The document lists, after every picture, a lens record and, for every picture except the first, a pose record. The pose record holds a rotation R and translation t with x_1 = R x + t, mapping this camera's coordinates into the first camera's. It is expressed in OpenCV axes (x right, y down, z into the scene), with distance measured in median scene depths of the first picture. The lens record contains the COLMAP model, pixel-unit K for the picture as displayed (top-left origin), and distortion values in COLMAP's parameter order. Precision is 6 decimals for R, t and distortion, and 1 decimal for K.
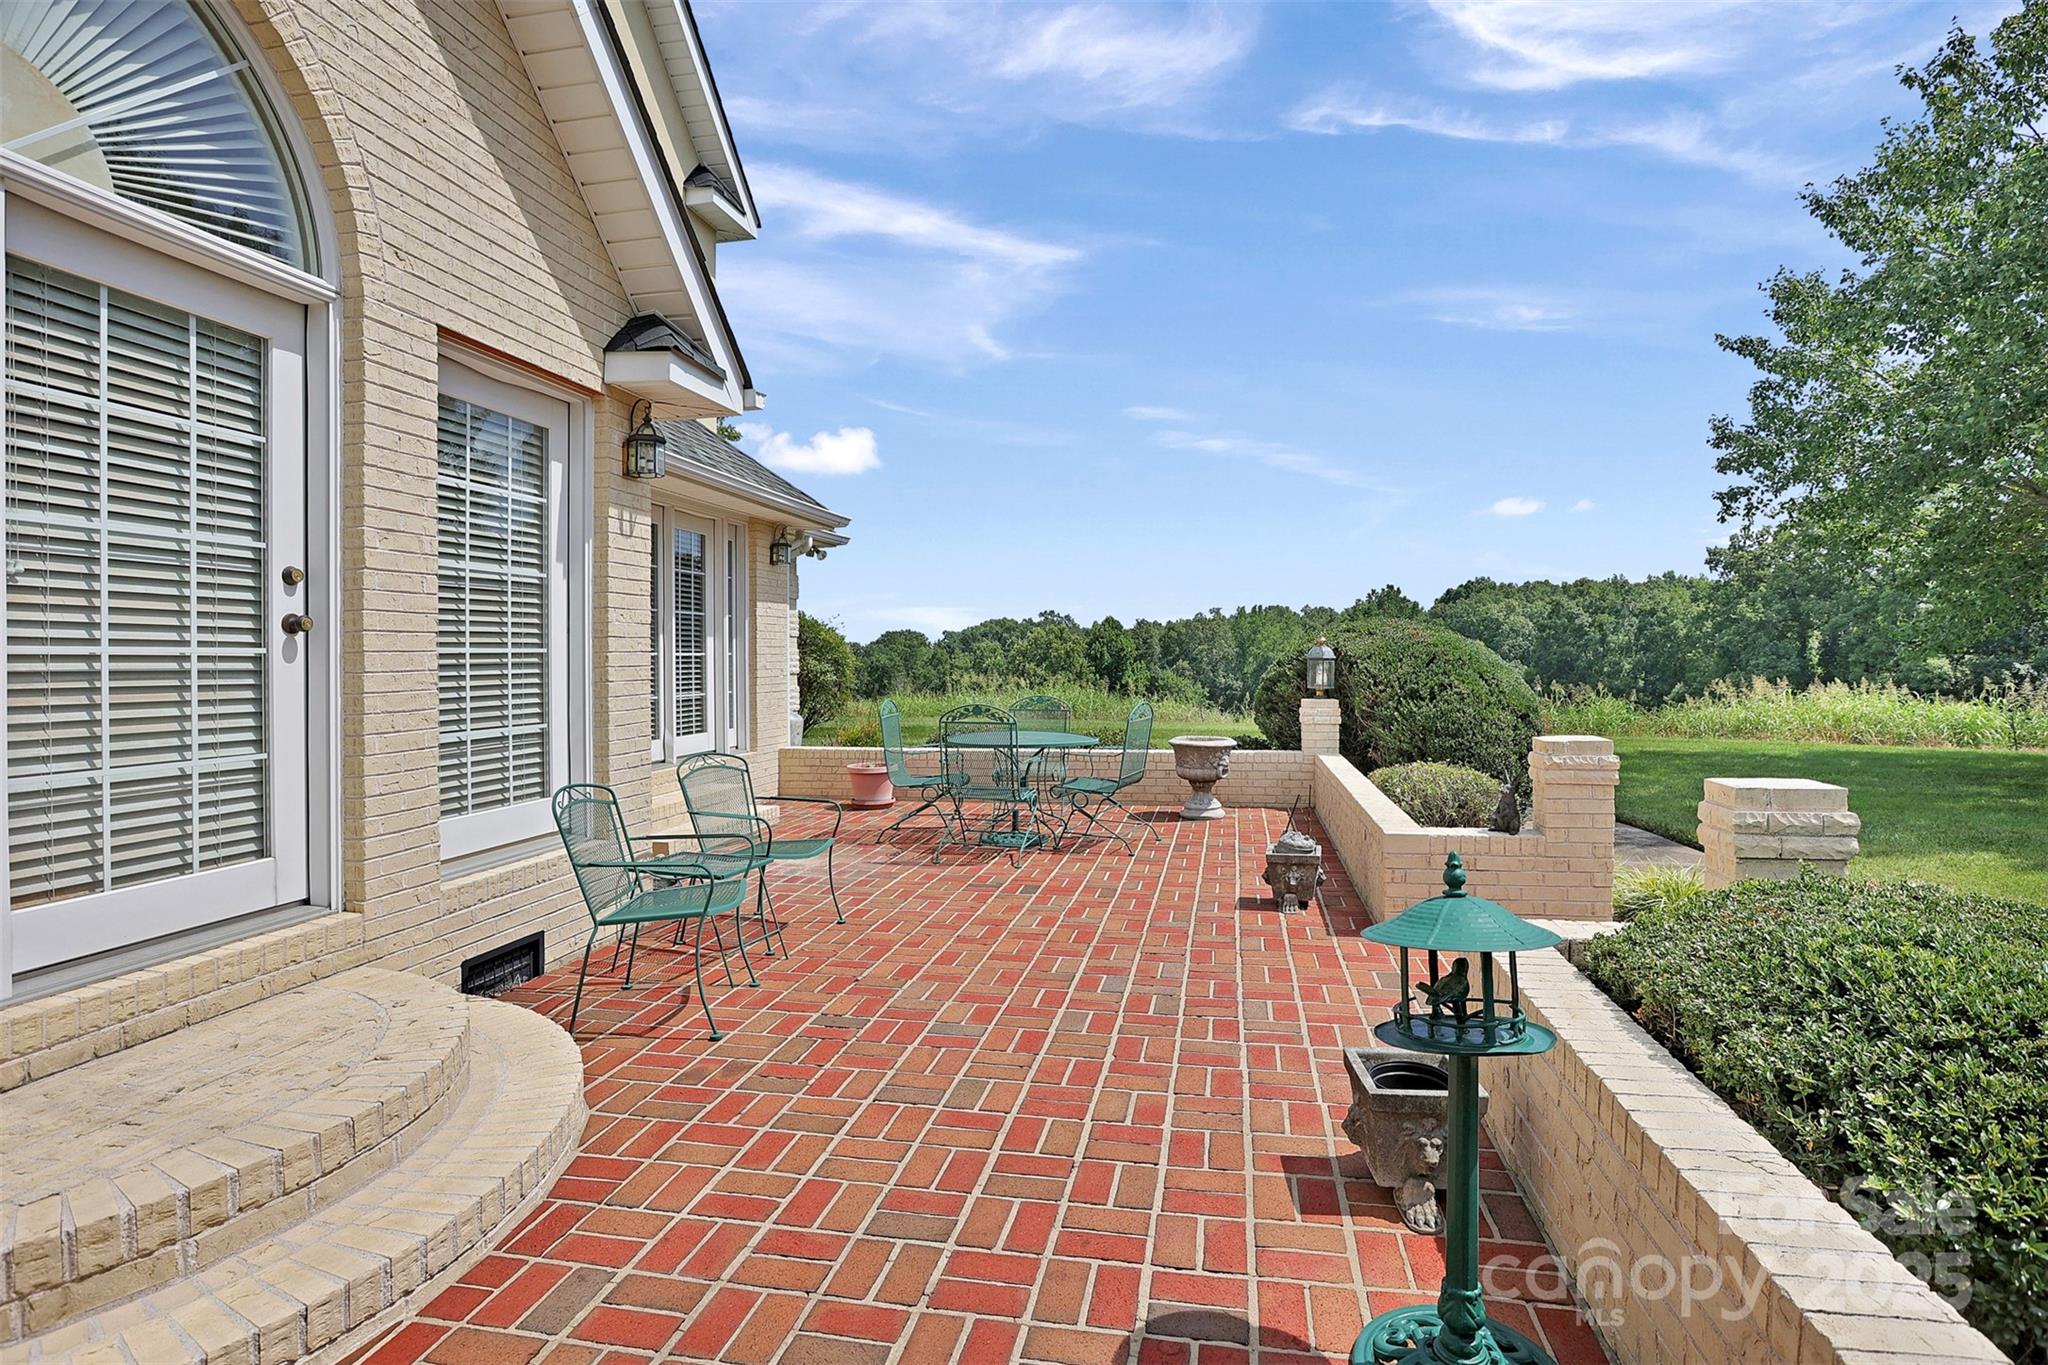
lens RADIAL K [[958.1, 0, 1024.0], [0, 958.1, 682.5], [0, 0, 1]] dist [-0.054367, 0.019592]
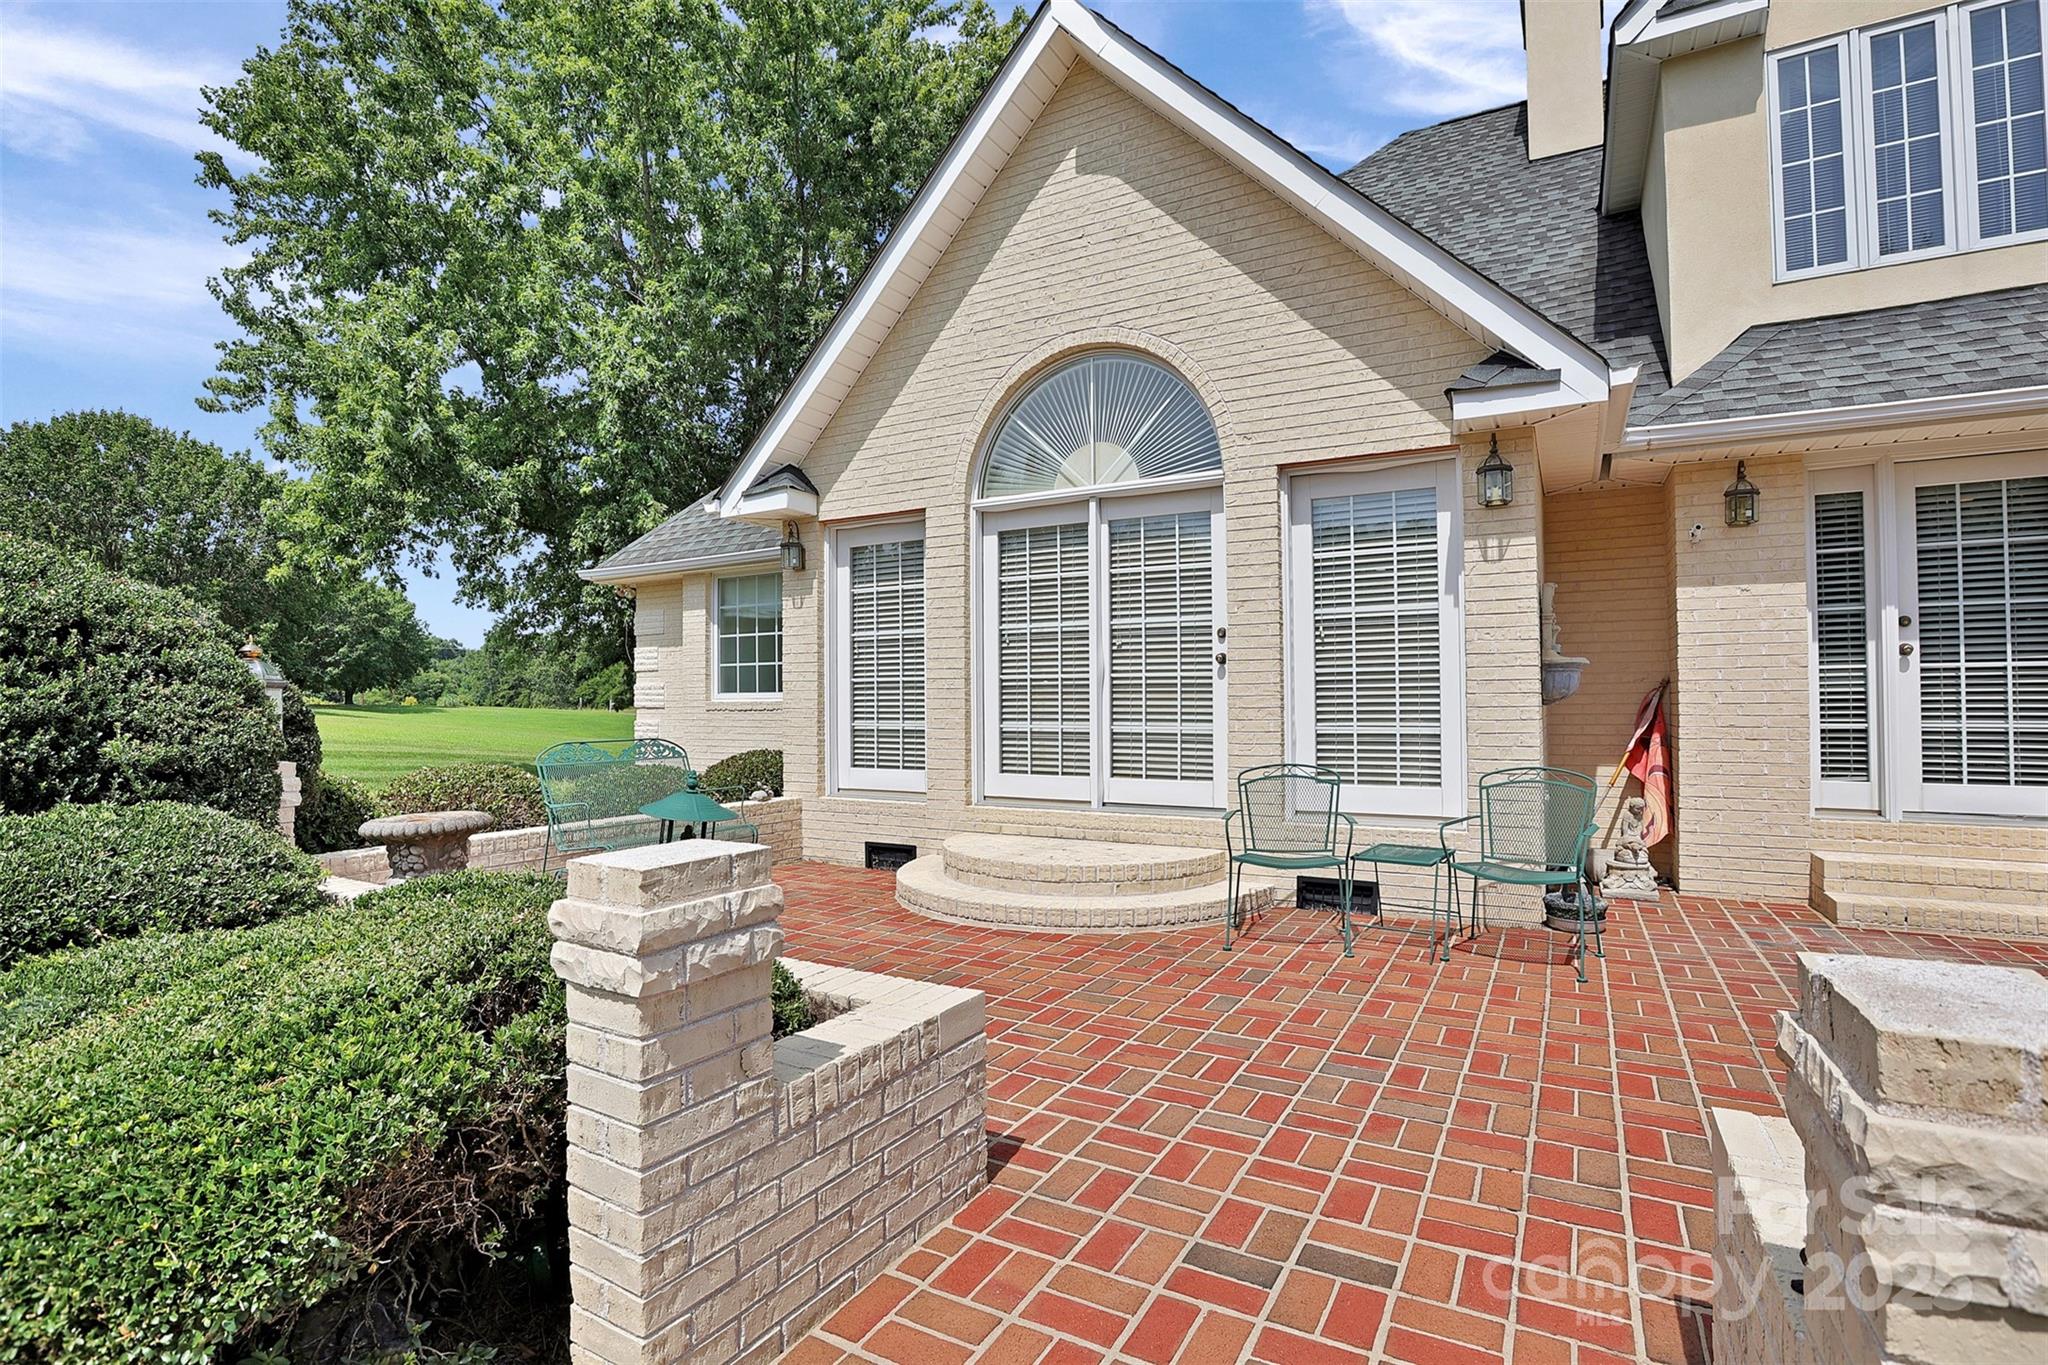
lens RADIAL K [[958.1, 0, 1024.0], [0, 958.1, 682.5], [0, 0, 1]] dist [-0.054367, 0.019592]
pose [[-0.295971, -0.004822, -0.955185, 1.133377], [-0.015114, 0.999886, -0.000364, -0.008776], [0.955077, 0.014329, -0.296010, 1.172984]]
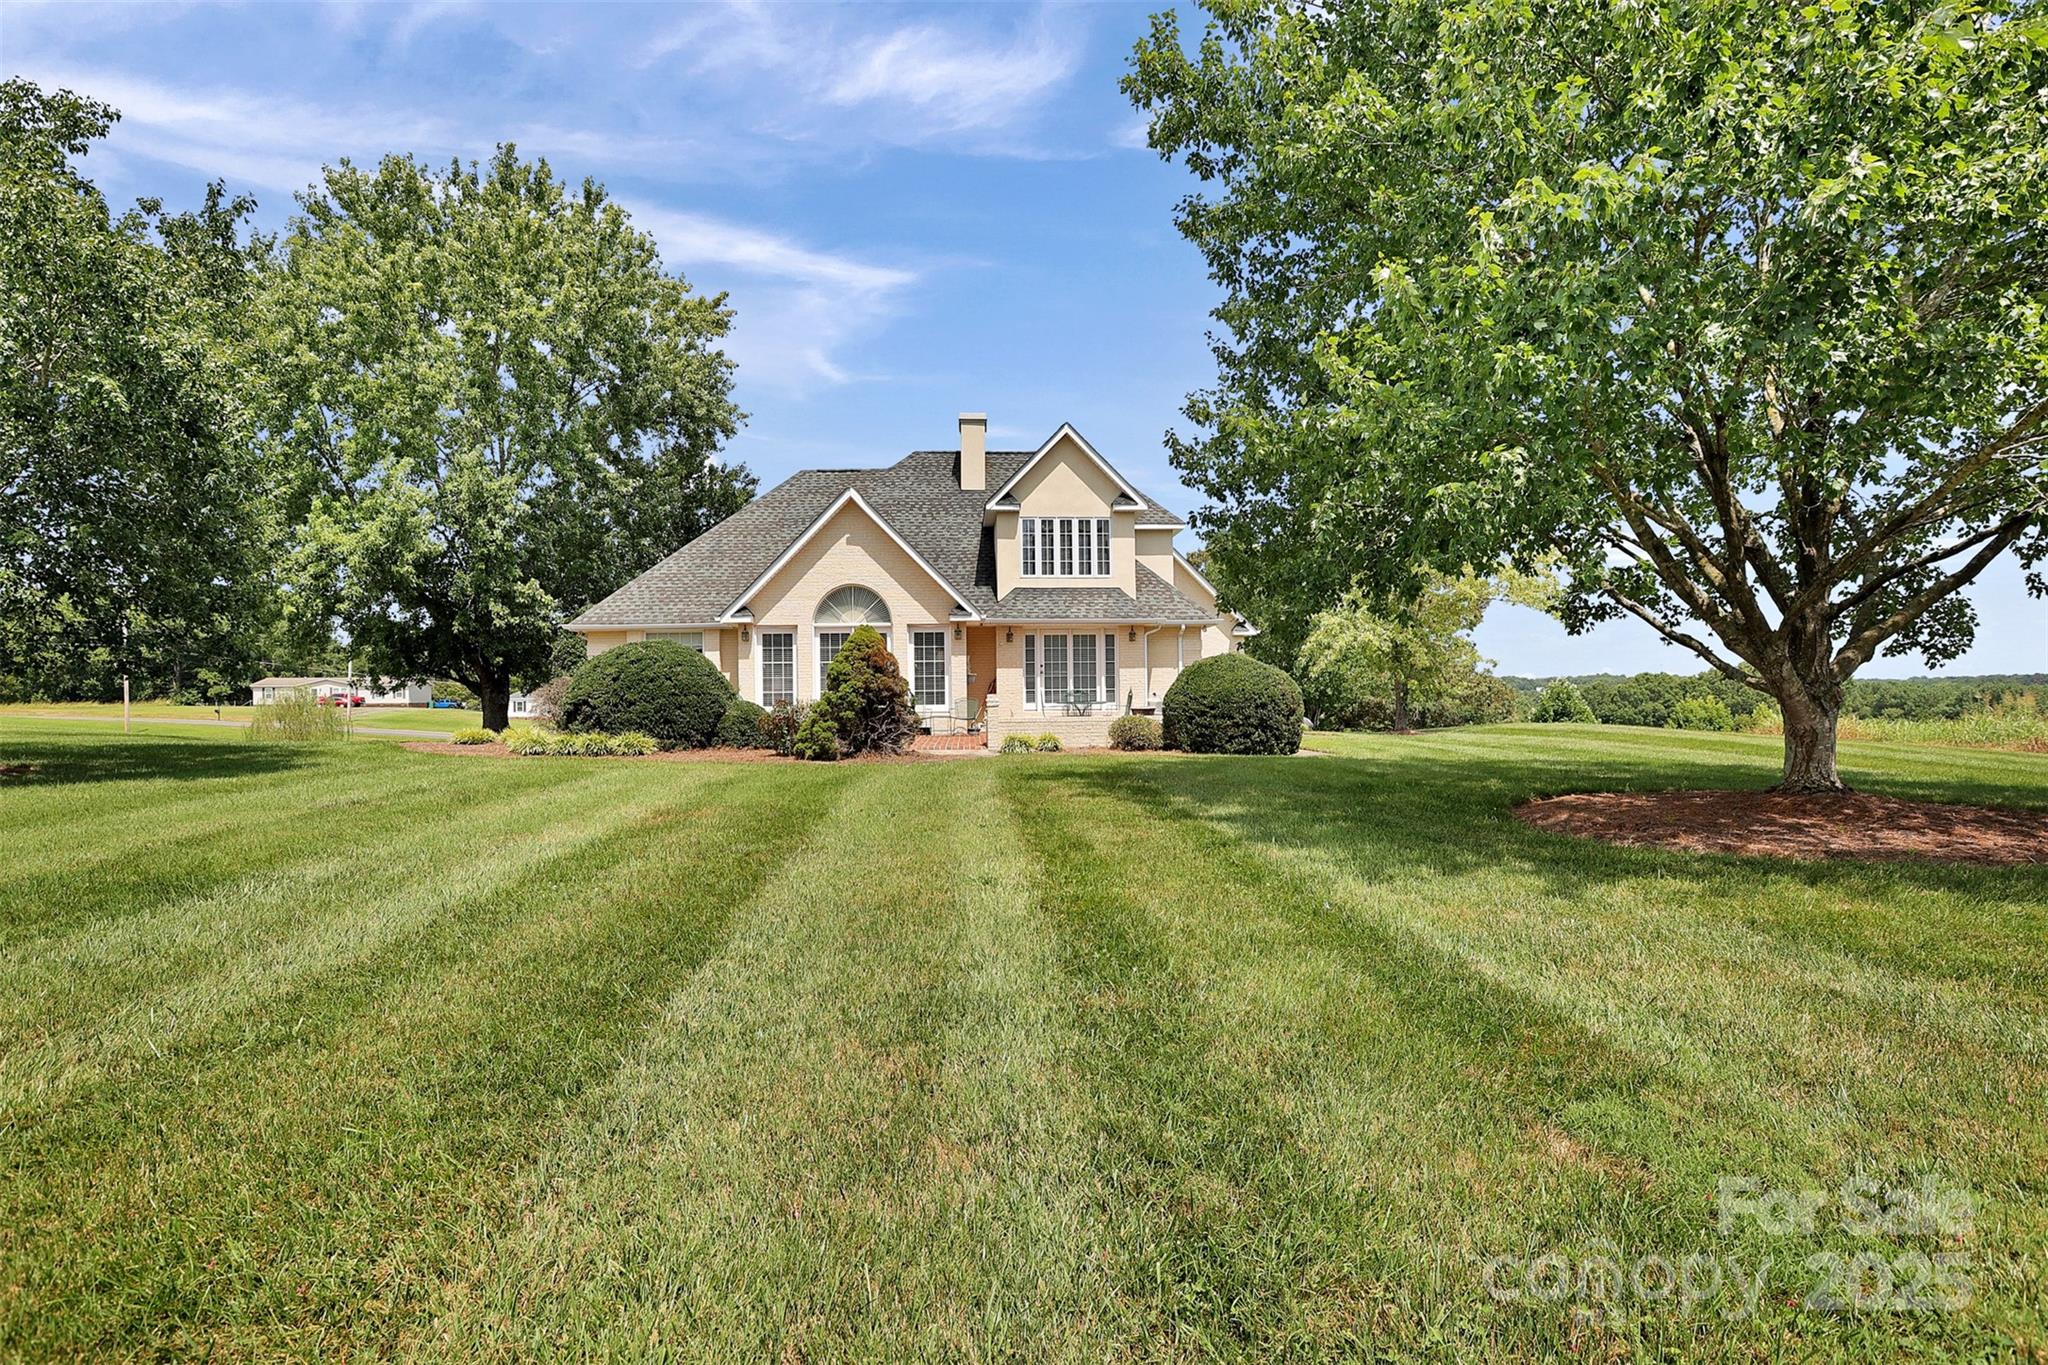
lens RADIAL K [[958.1, 0, 1024.0], [0, 958.1, 682.5], [0, 0, 1]] dist [-0.054367, 0.019592]
pose [[0.282937, -0.000870, -0.959138, 6.109541], [-0.015839, 0.999859, -0.005579, 0.027476], [0.959008, 0.016770, 0.282884, -0.029968]]
